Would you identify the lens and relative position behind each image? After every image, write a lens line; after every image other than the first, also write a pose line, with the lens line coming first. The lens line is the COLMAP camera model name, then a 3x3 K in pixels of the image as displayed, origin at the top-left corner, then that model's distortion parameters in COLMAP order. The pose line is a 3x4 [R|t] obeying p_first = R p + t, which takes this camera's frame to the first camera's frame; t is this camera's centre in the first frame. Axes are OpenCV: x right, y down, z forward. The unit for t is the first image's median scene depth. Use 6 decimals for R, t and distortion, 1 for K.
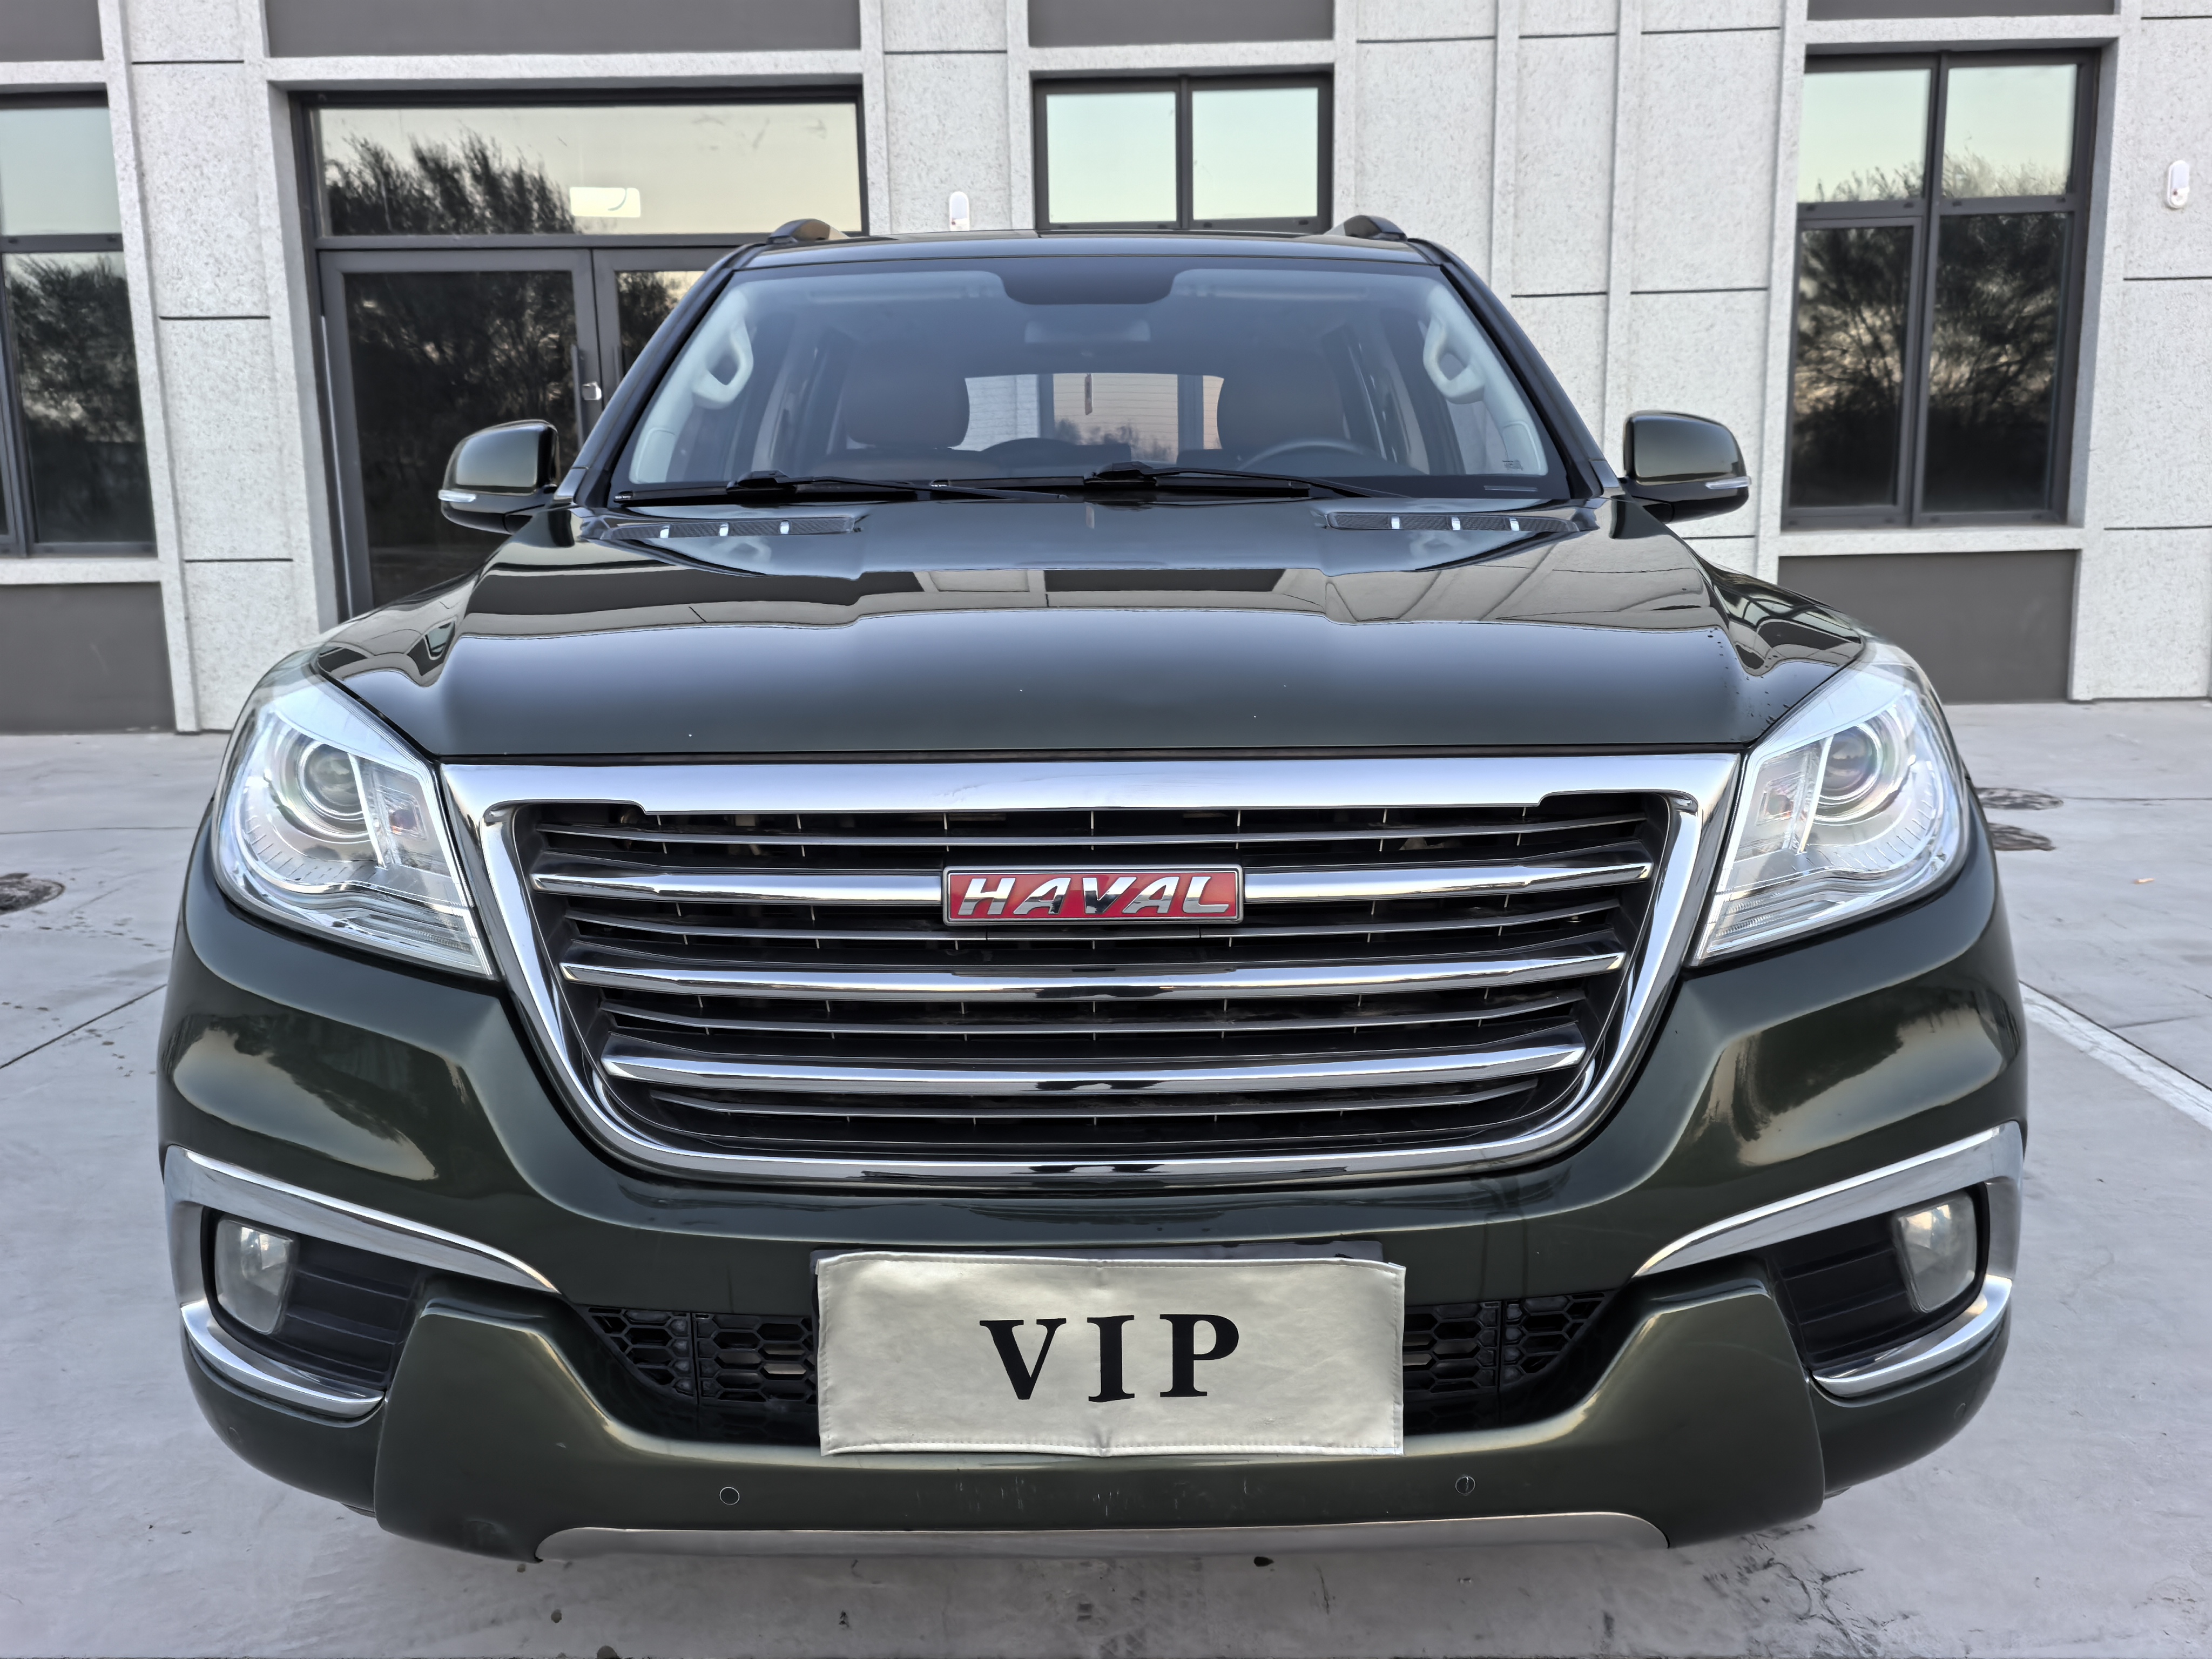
lens RADIAL K [[1732.9, 0, 1106.0], [0, 1732.9, 829.5], [0, 0, 1]] dist [0.078755, -0.060639]
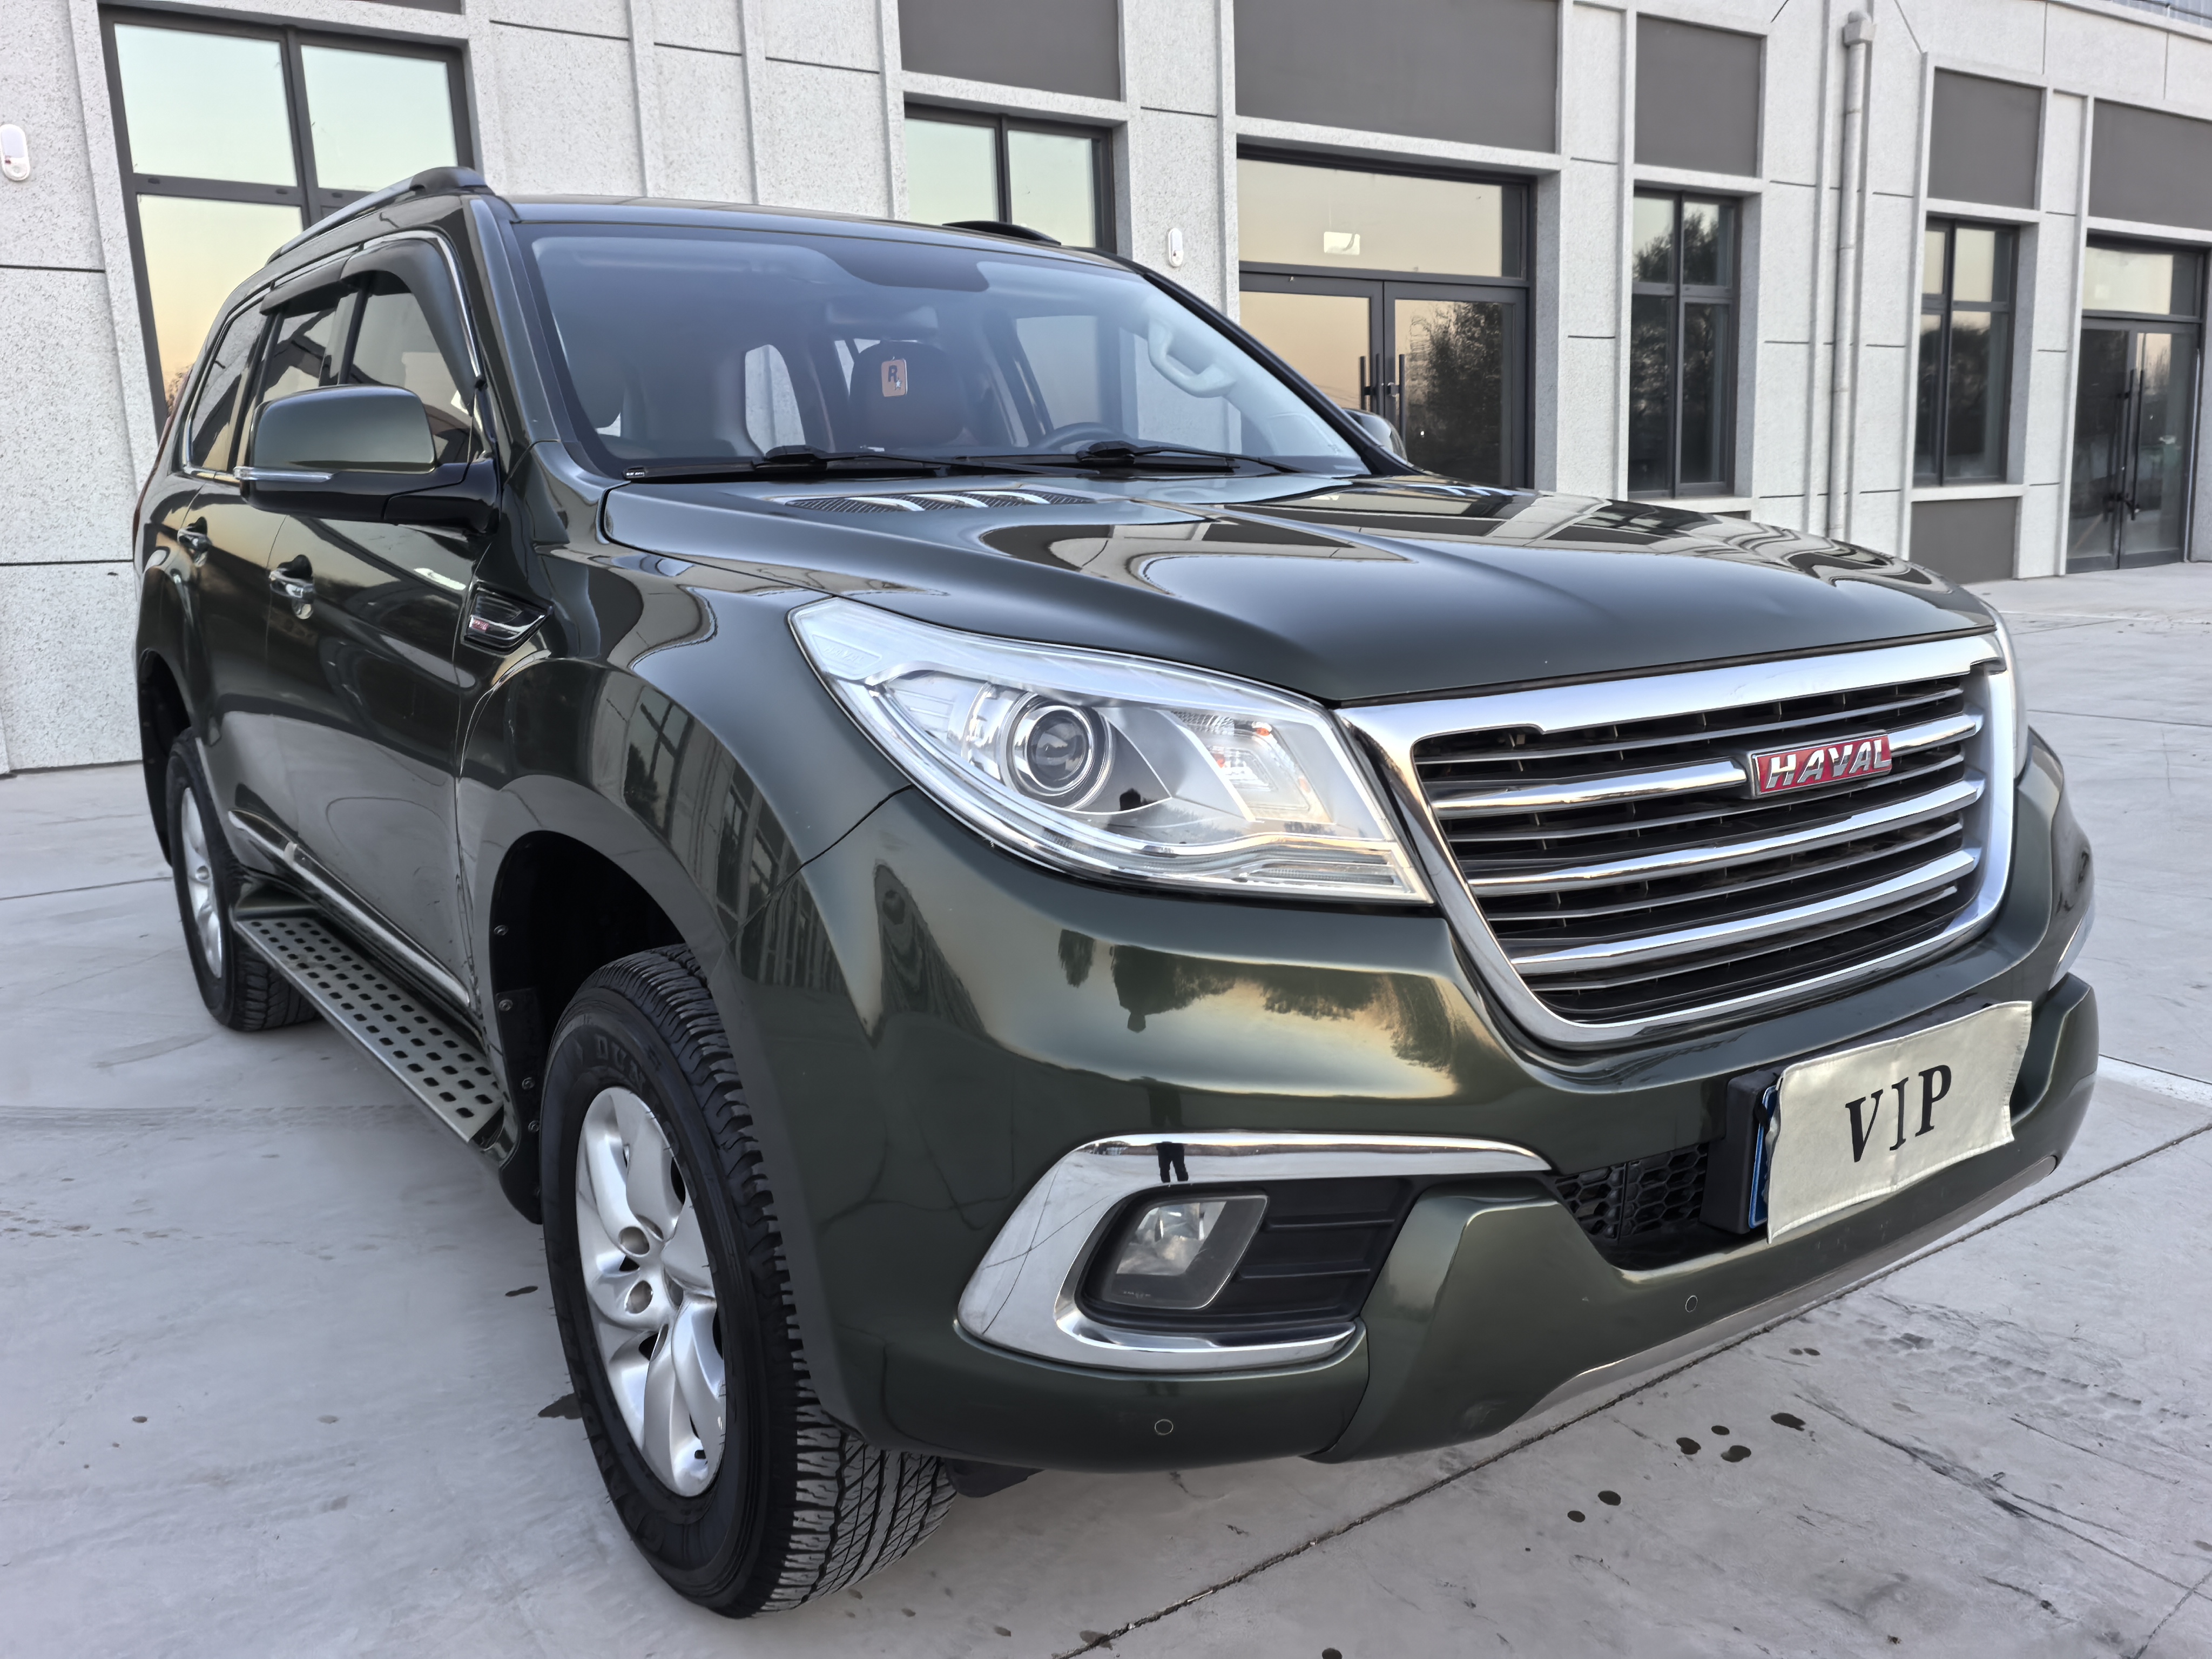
lens RADIAL K [[1732.9, 0, 1106.0], [0, 1732.9, 829.5], [0, 0, 1]] dist [0.078755, -0.060639]
pose [[0.810933, -0.115600, 0.573607, -0.188543], [0.119006, 0.992386, 0.031754, -0.002654], [-0.572910, 0.042513, 0.818515, 0.041090]]
